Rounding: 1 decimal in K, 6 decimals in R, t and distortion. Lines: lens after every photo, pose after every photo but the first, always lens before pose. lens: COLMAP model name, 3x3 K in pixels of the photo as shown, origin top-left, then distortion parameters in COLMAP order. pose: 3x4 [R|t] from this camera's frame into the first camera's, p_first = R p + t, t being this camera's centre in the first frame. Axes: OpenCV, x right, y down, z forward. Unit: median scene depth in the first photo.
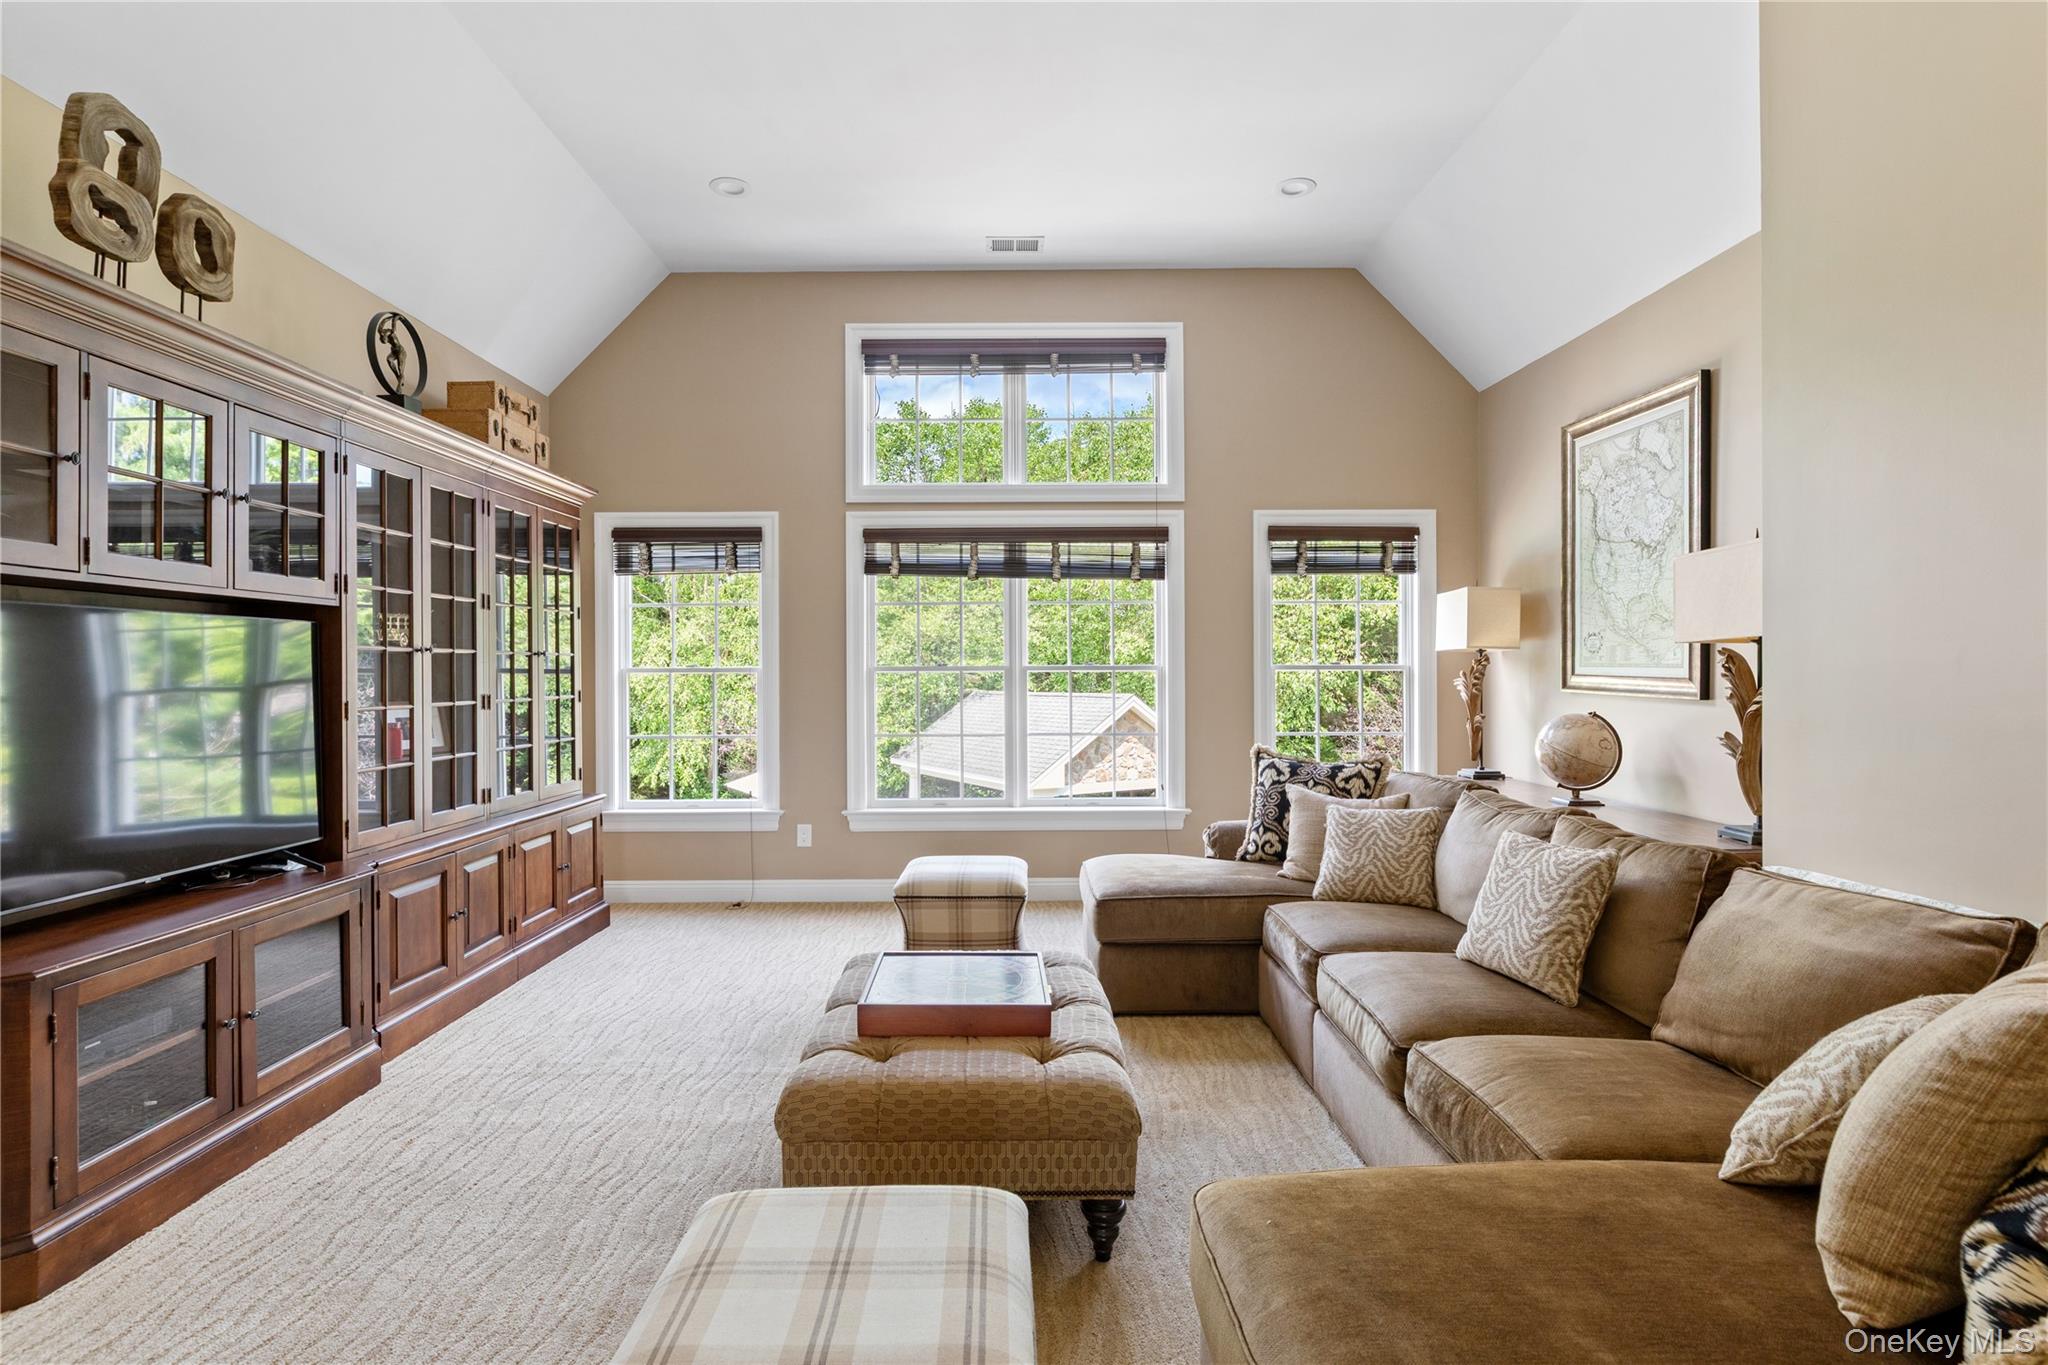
lens RADIAL K [[978.1, 0, 1013.5], [0, 978.1, 667.2], [0, 0, 1]] dist [-0.001471, -0.000111]
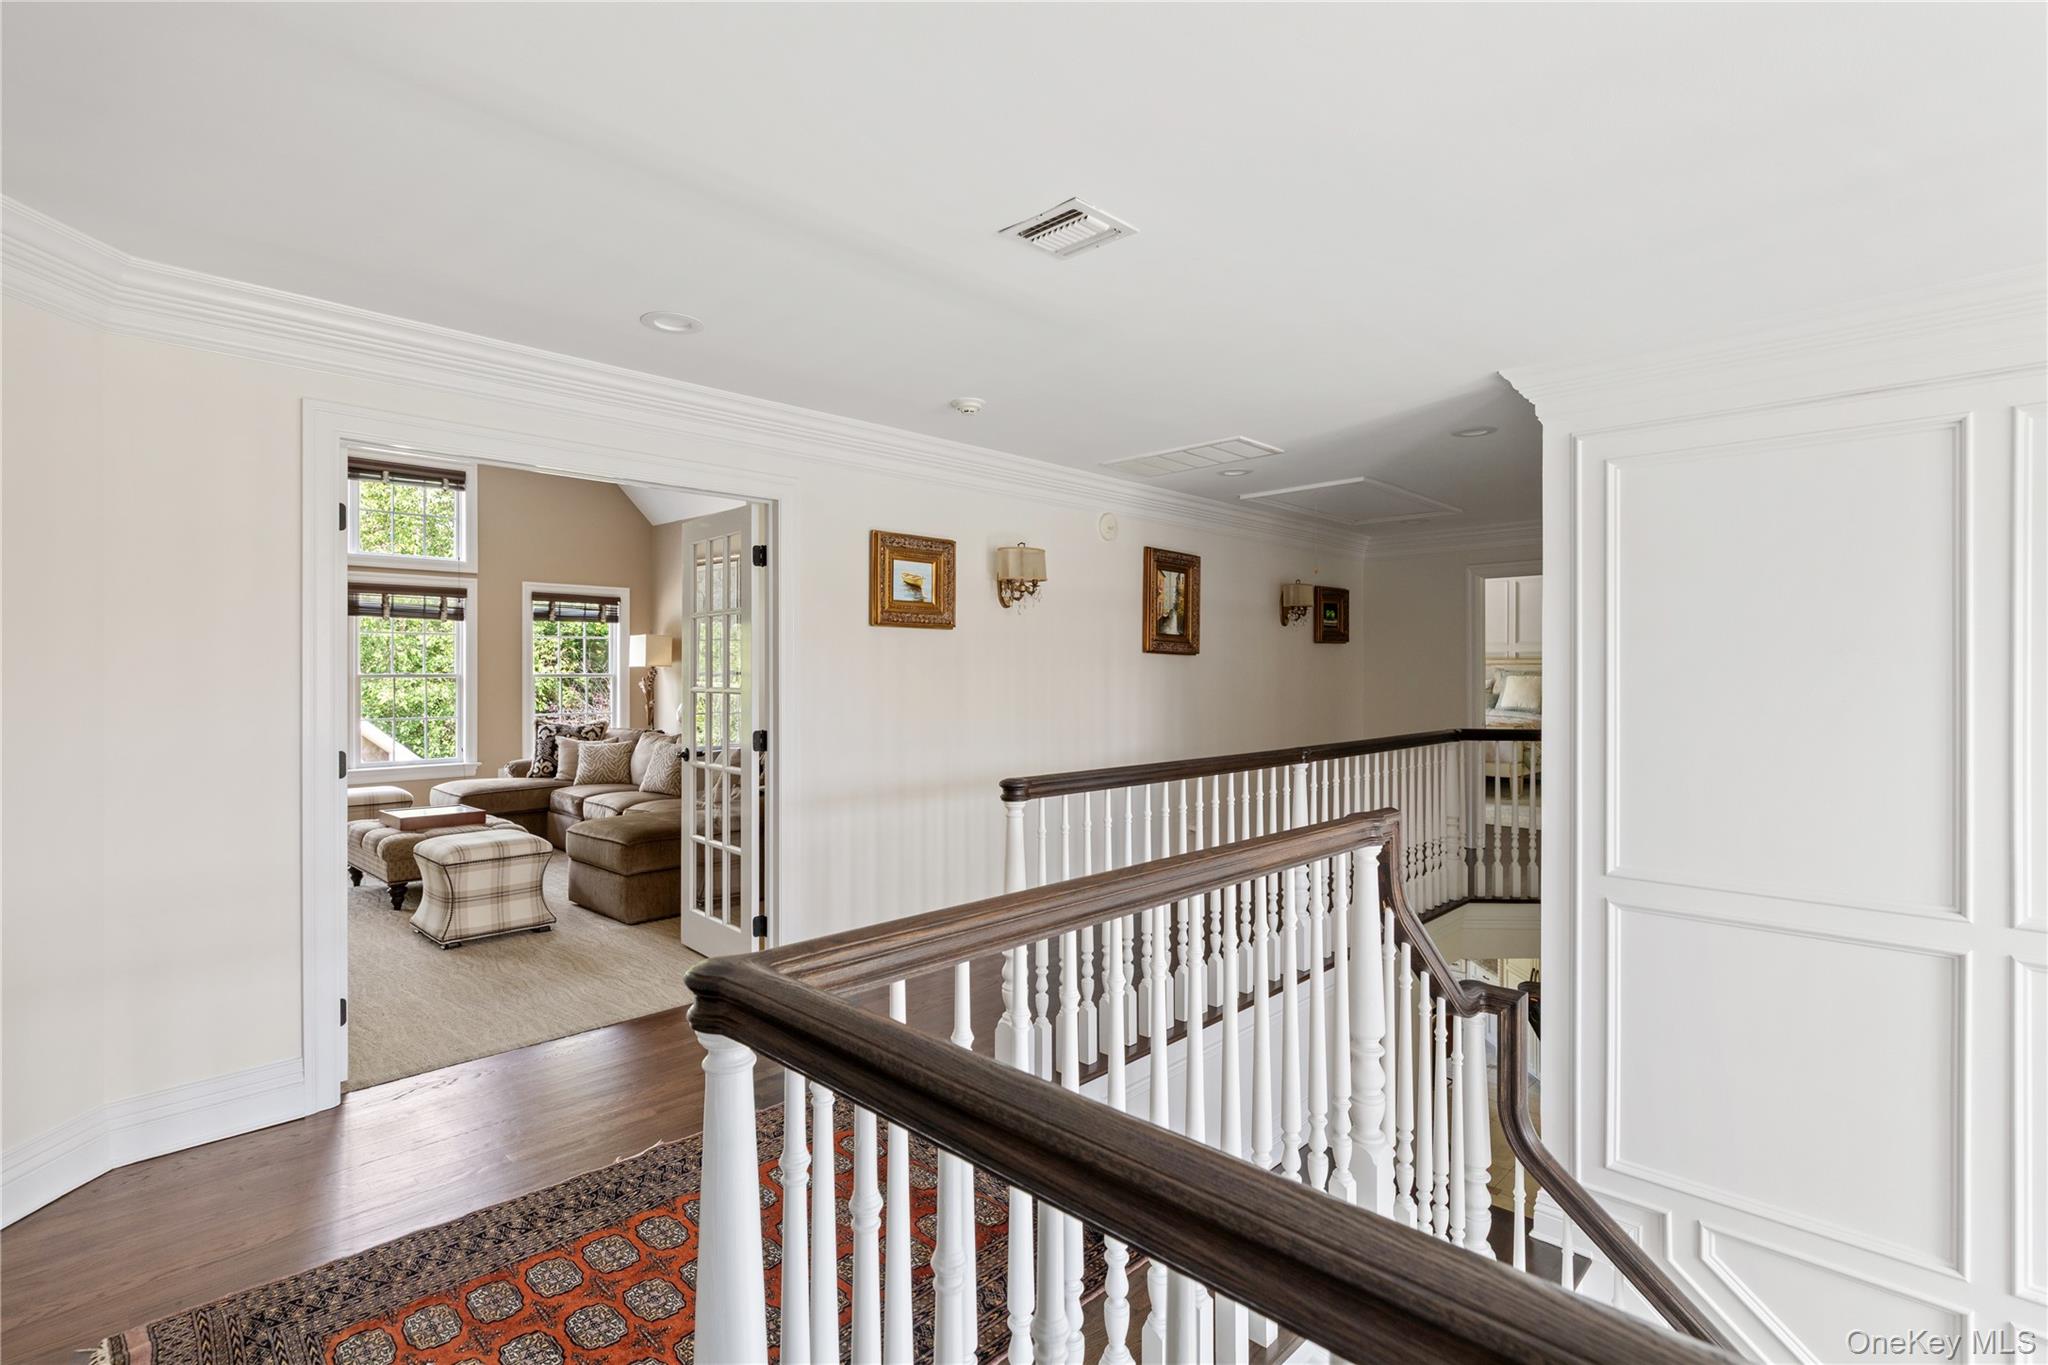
lens RADIAL K [[978.1, 0, 1015.9], [0, 978.1, 664.7], [0, 0, 1]] dist [-0.001471, -0.000111]
pose [[0.702264, 0.006674, 0.711885, -0.366898], [-0.005299, 0.999977, -0.004147, -0.016675], [-0.711897, -0.000859, 0.702284, -0.810091]]
